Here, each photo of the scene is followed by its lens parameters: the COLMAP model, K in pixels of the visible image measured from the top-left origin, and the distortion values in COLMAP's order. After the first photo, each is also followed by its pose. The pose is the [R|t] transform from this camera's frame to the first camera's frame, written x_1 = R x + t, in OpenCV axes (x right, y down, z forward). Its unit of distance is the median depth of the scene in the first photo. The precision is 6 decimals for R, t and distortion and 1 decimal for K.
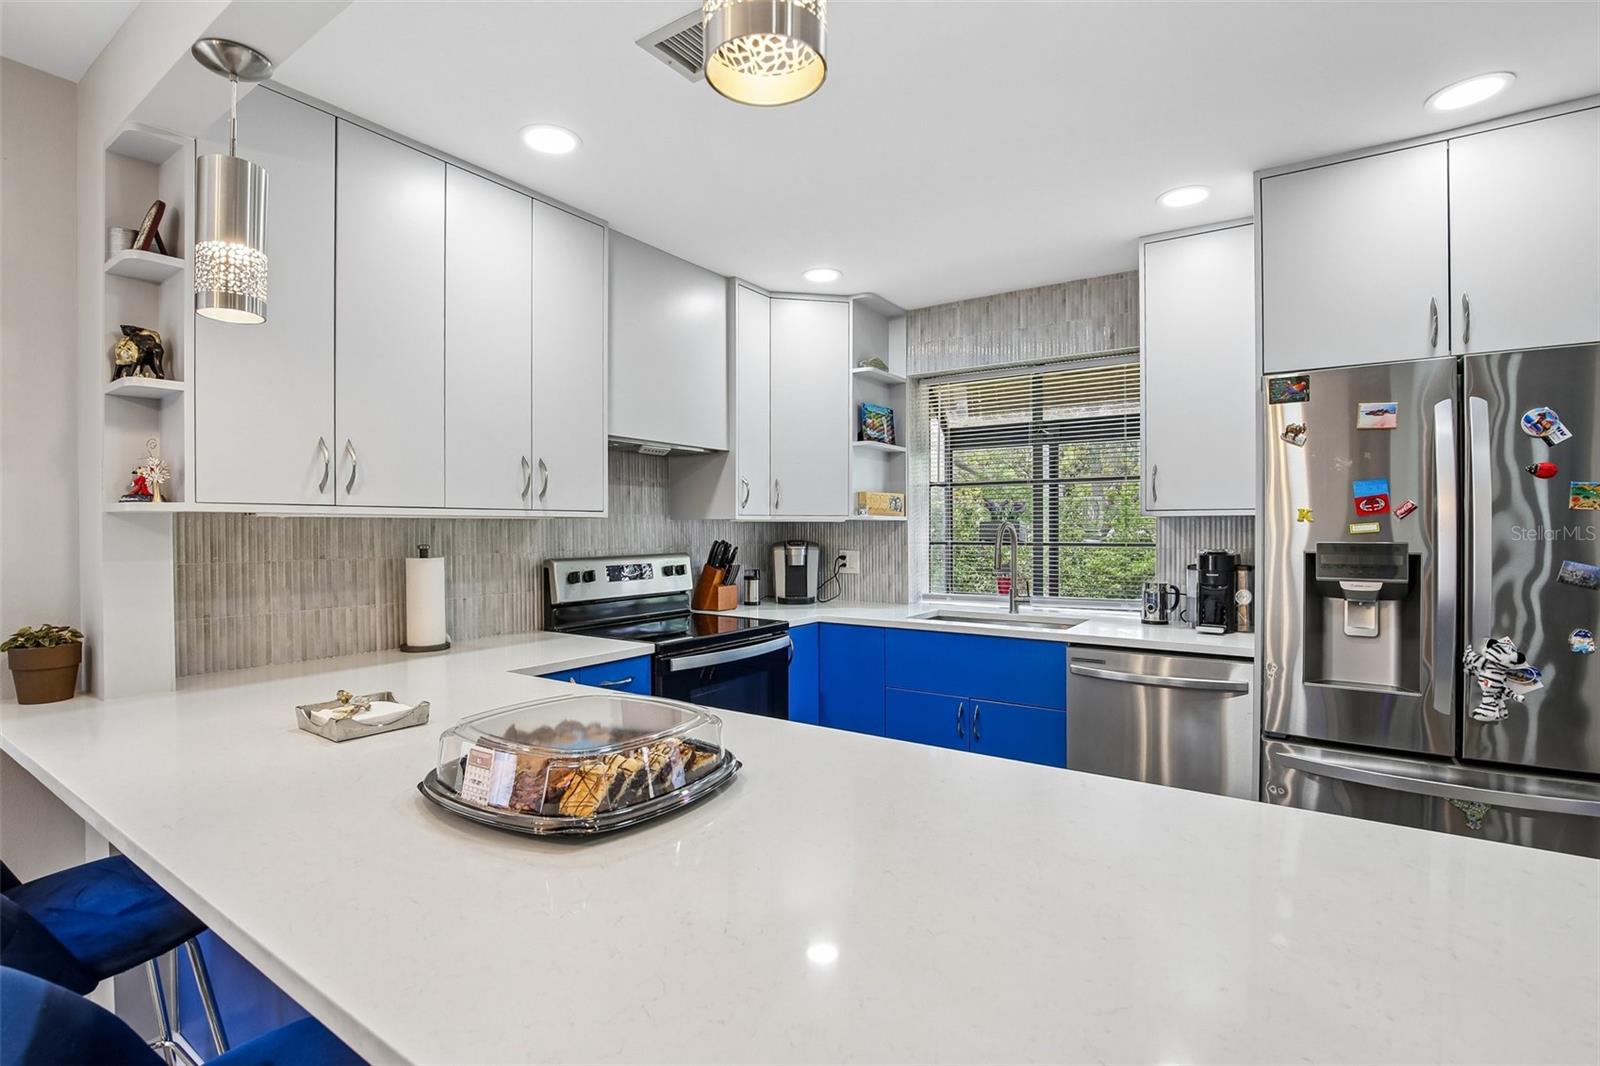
lens RADIAL K [[741.5, 0, 793.8], [0, 741.5, 532.1], [0, 0, 1]] dist [-0.028676, 0.000516]
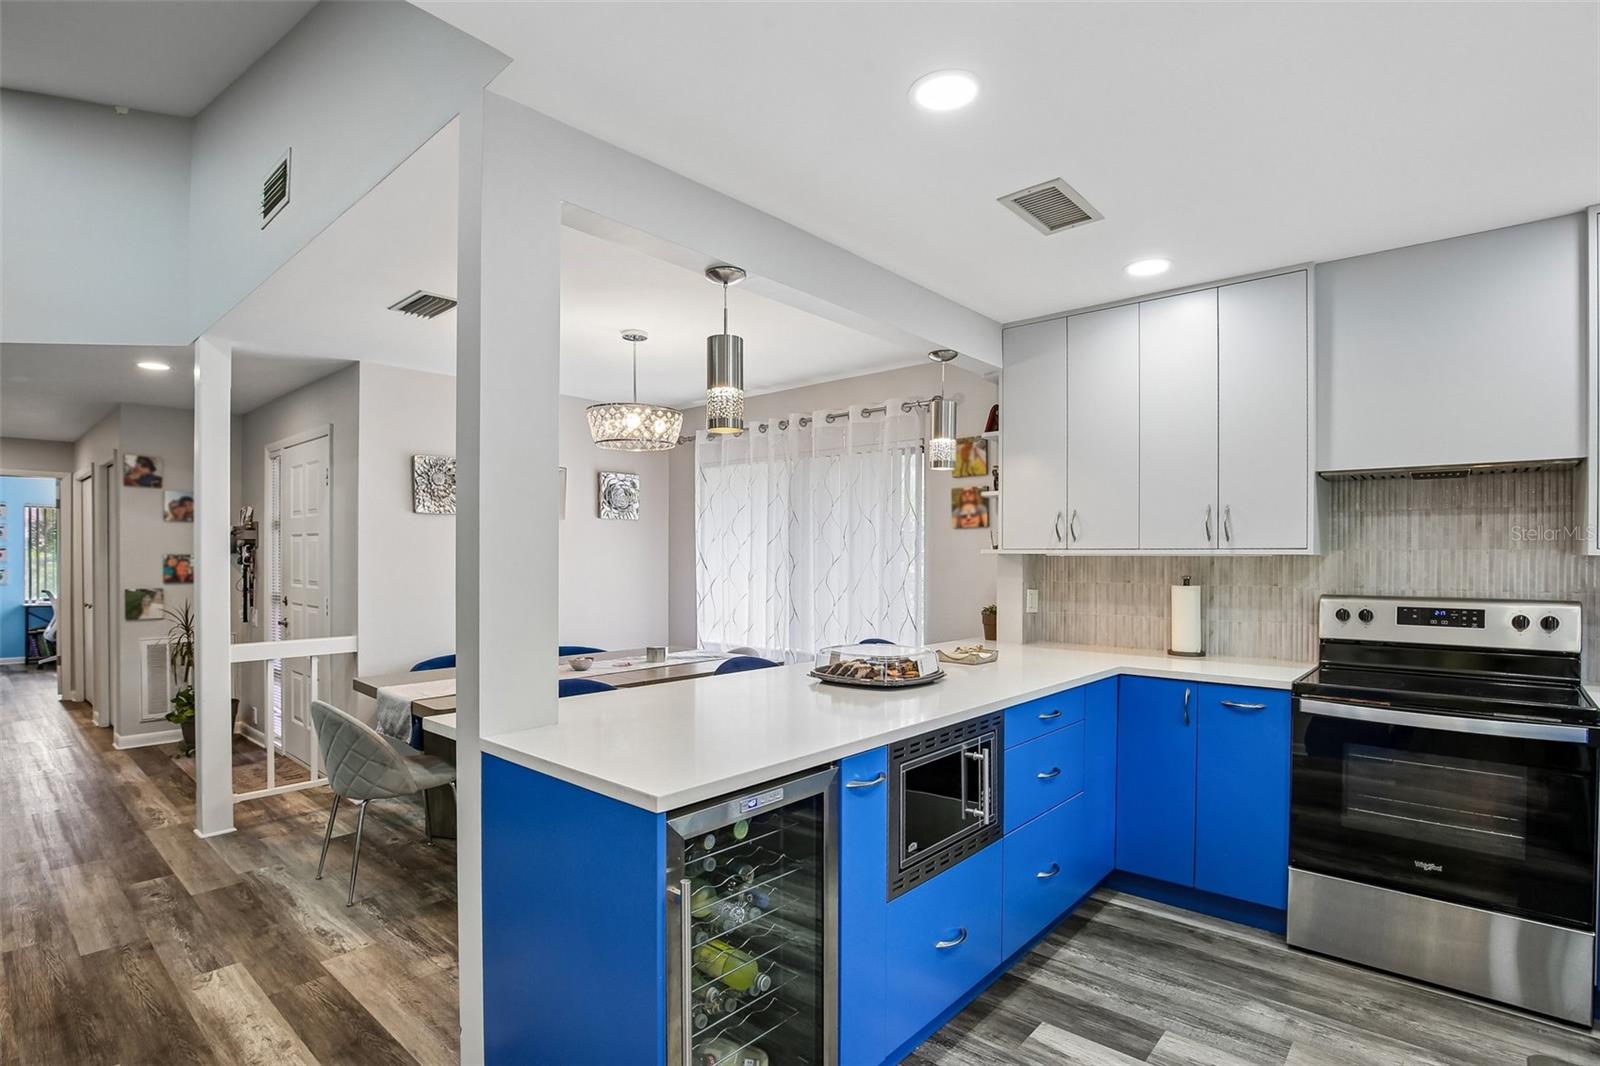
lens RADIAL K [[784.8, 0, 790.6], [0, 784.8, 562.7], [0, 0, 1]] dist [-0.028072, 0.000280]
pose [[-0.128758, 0.009417, -0.991631, 0.869579], [-0.010131, 0.999890, 0.010811, -0.012635], [0.991624, 0.011439, -0.128649, 0.421780]]
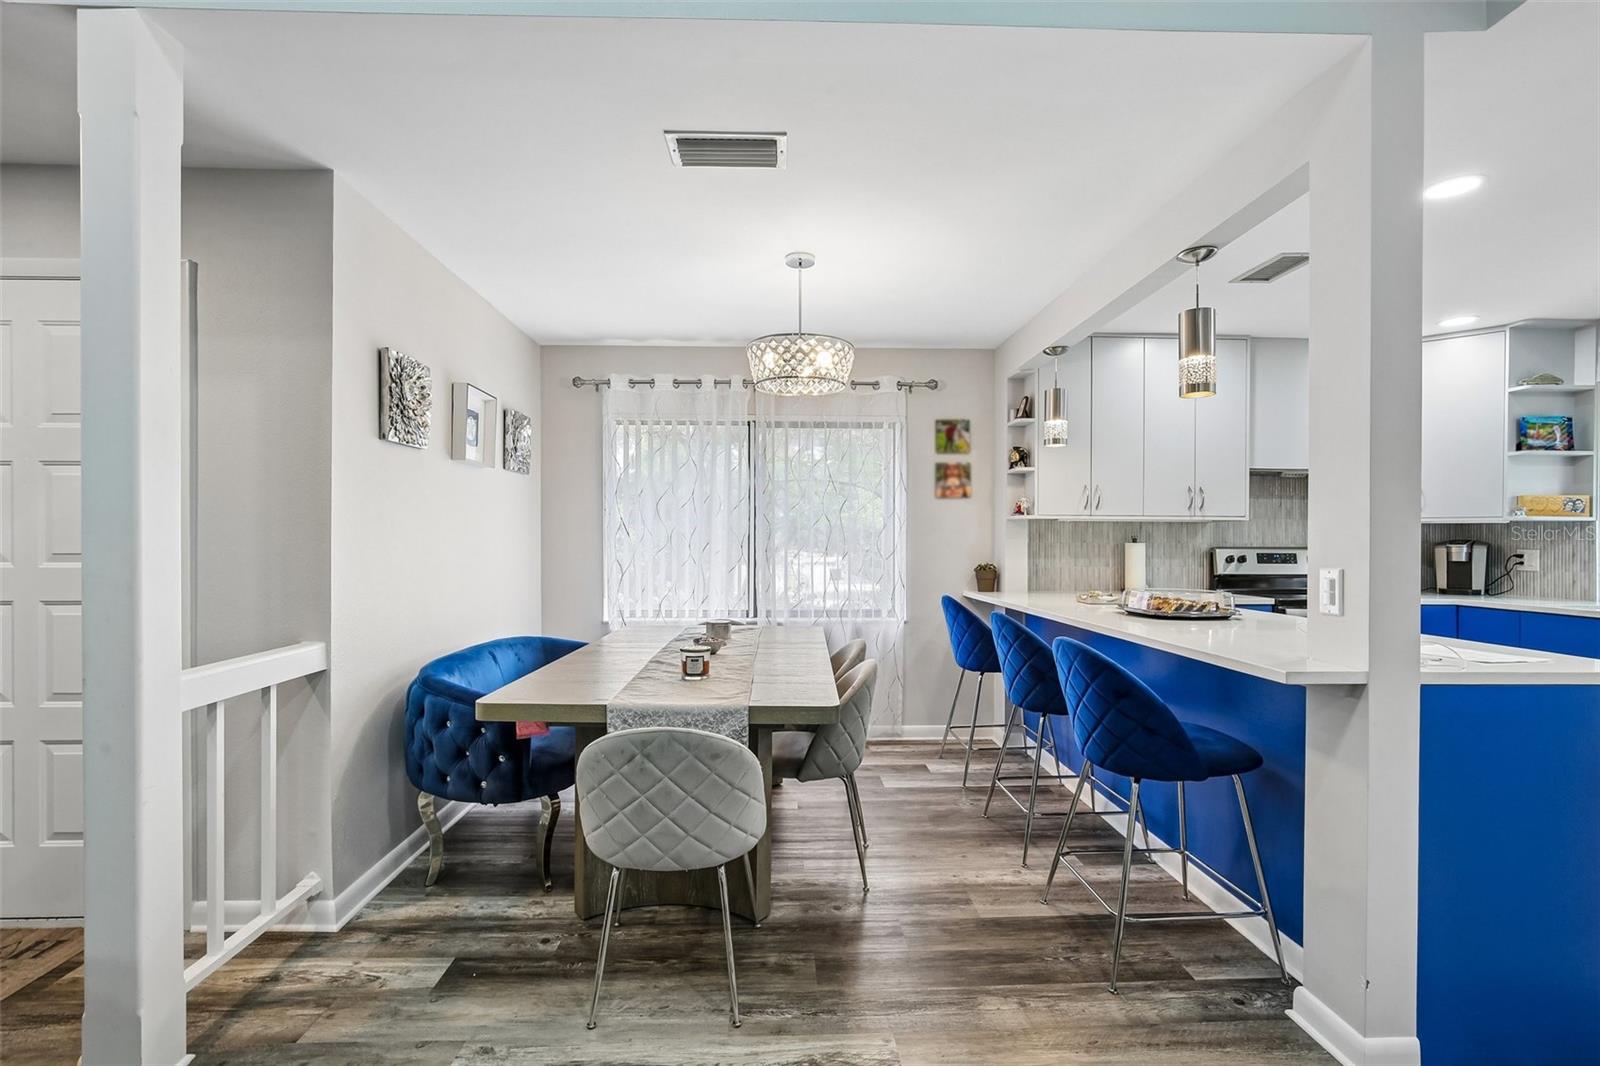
lens RADIAL K [[742.7, 0, 791.6], [0, 742.7, 543.0], [0, 0, 1]] dist [-0.002899, -0.000451]
pose [[0.590878, 0.007951, -0.806722, 0.448940], [-0.011650, 0.999931, 0.001322, 0.037644], [0.806677, 0.008617, 0.590930, -0.727871]]
